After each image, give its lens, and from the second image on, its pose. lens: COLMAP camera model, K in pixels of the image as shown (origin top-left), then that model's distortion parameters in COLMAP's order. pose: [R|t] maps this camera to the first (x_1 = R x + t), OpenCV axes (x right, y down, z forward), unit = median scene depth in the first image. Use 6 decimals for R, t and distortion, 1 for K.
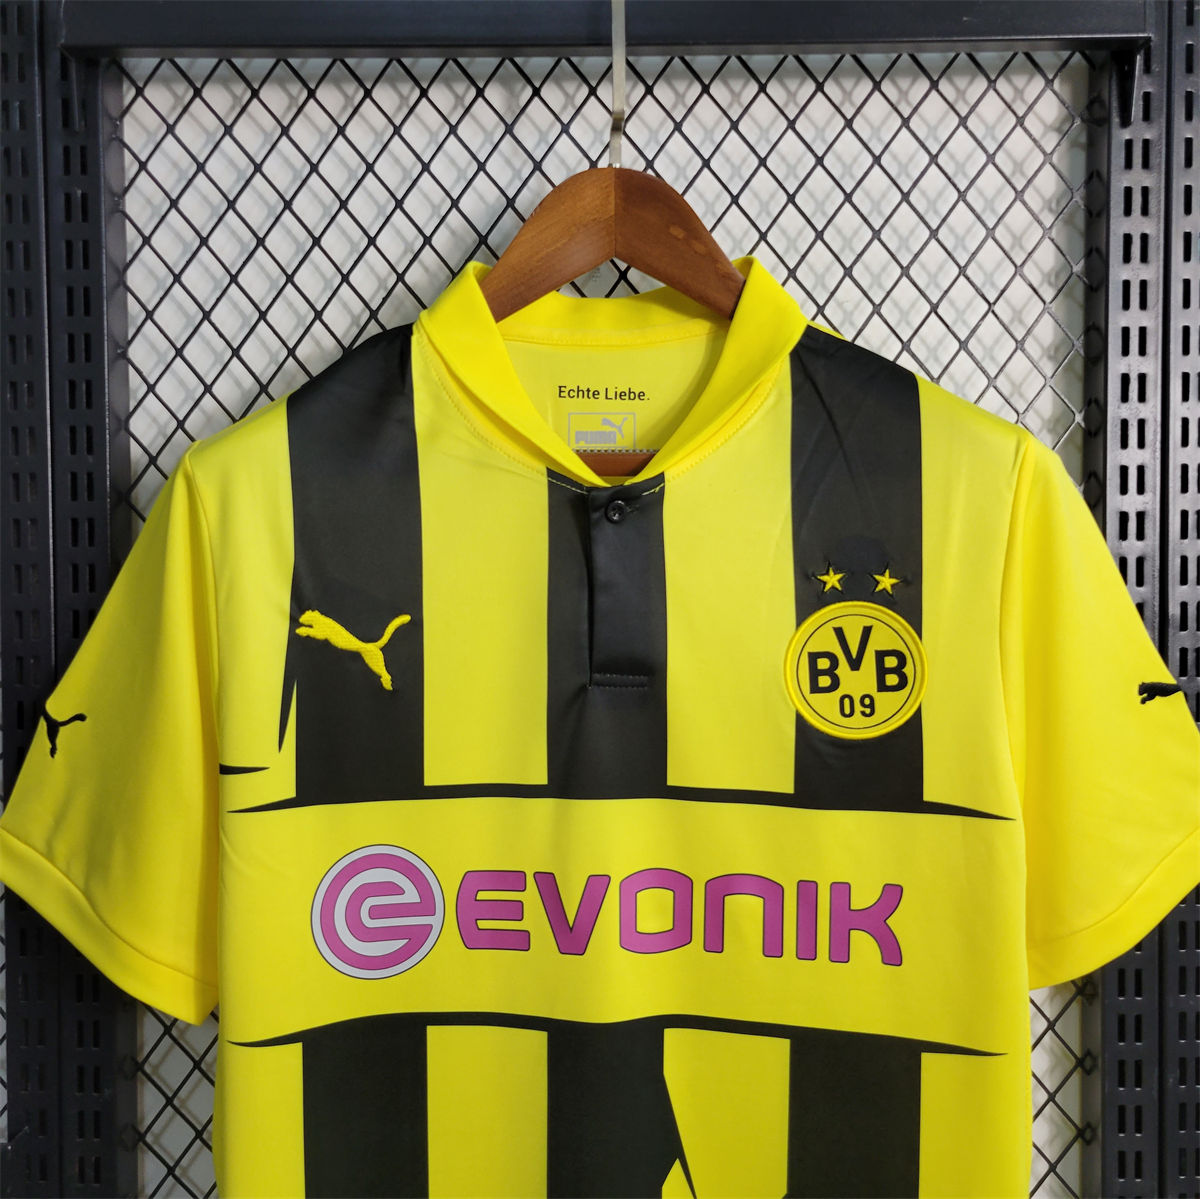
lens RADIAL K [[1219.7, 0, 586.4], [0, 1219.7, 652.1], [0, 0, 1]] dist [0.006315, 0.001583]
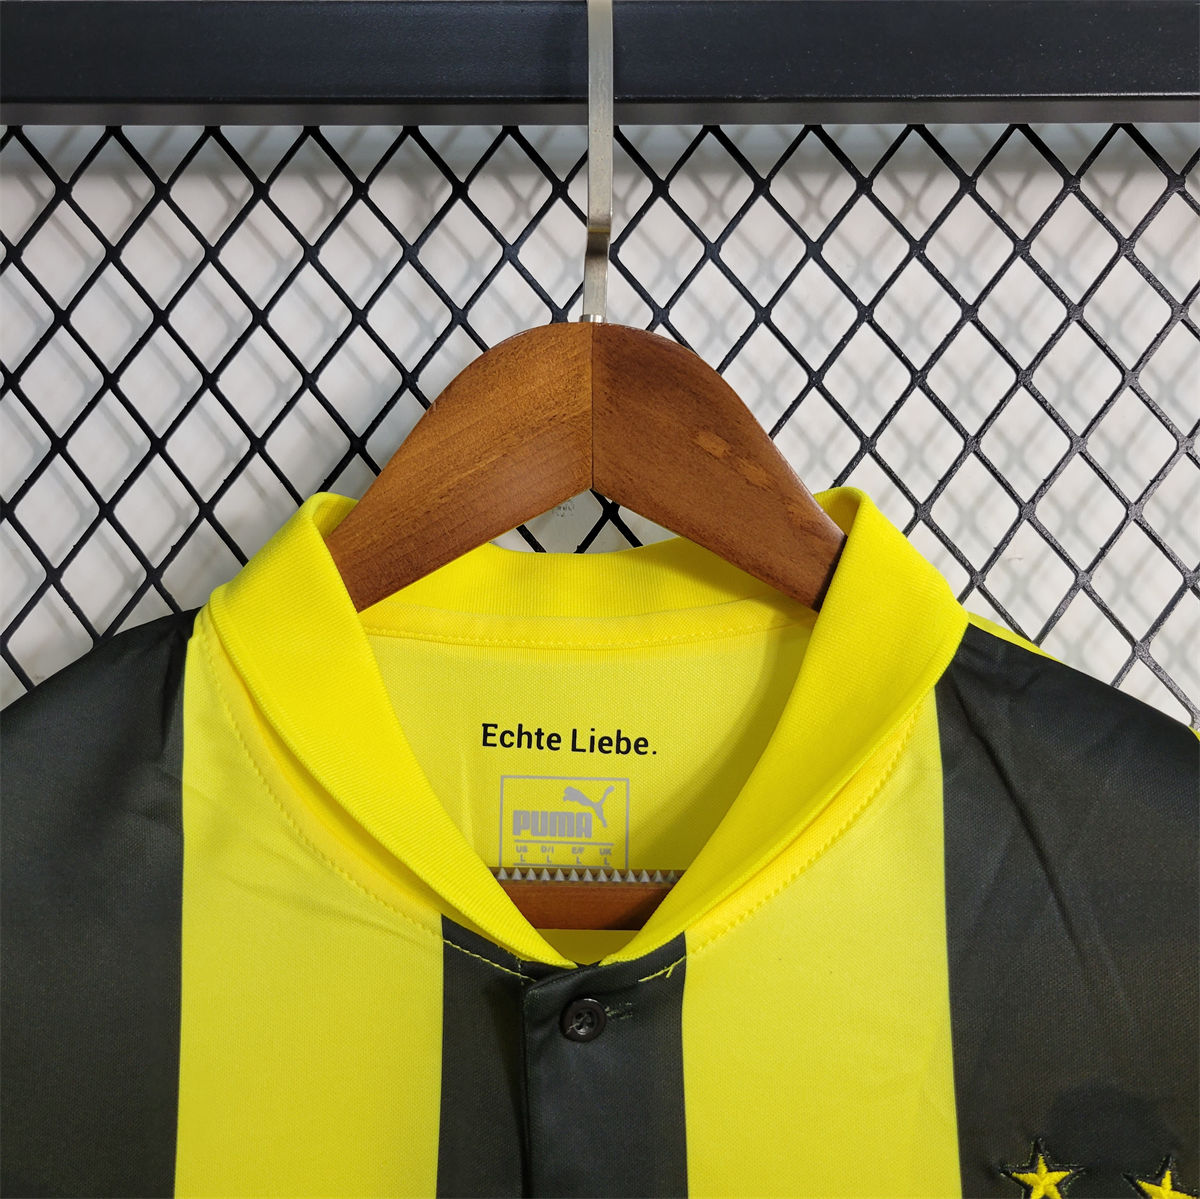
lens RADIAL K [[1080.1, 0, 600.0], [0, 1080.1, 599.5], [0, 0, 1]] dist [-0.006944, 0.000881]
pose [[0.999820, 0.012067, -0.014624, 0.033906], [-0.013608, 0.993798, -0.110368, -0.223313], [0.013202, 0.110547, 0.993783, 0.541975]]
